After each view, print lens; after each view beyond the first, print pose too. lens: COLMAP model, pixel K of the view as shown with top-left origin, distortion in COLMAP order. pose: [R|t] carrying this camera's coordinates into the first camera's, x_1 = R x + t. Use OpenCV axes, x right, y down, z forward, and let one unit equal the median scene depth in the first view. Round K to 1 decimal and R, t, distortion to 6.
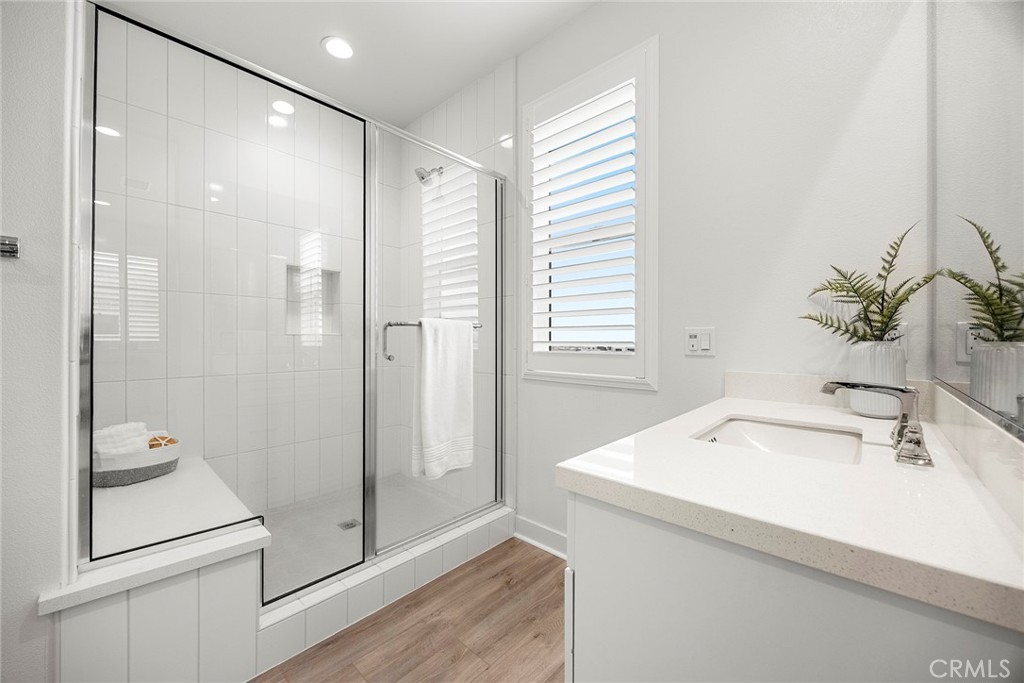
lens RADIAL K [[394.5, 0, 519.6], [0, 394.5, 338.4], [0, 0, 1]] dist [0.000456, 0.000101]
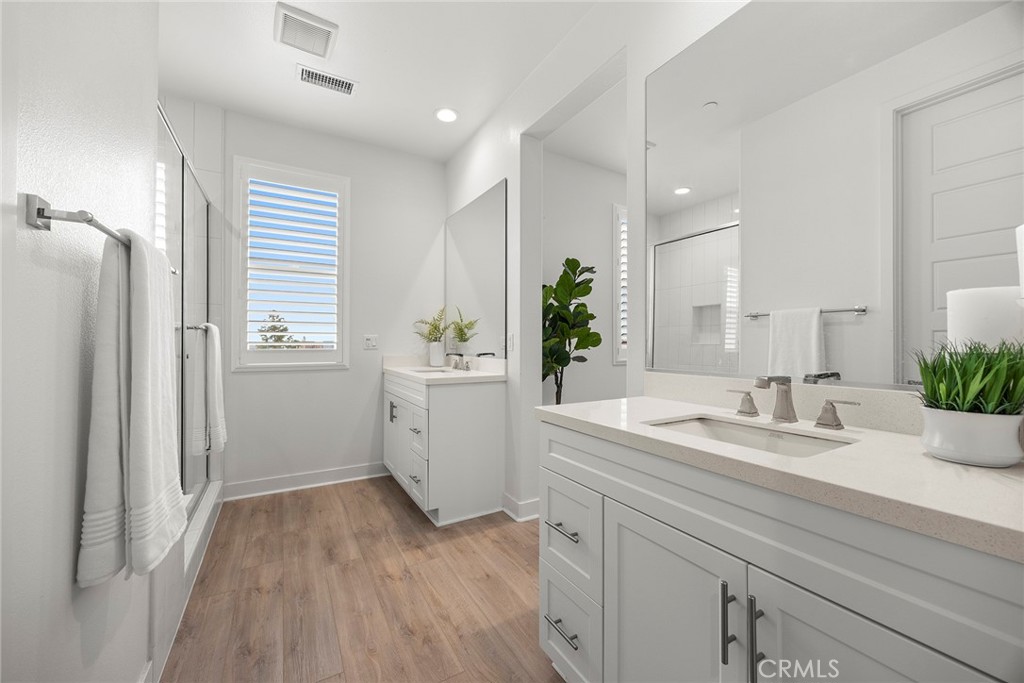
lens RADIAL K [[394.5, 0, 508.2], [0, 394.5, 339.0], [0, 0, 1]] dist [0.000456, 0.000101]
pose [[0.299258, 0.003196, 0.954167, -1.200363], [-0.002681, 0.999993, -0.002509, -0.003760], [-0.954168, -0.001807, 0.299265, -0.272030]]
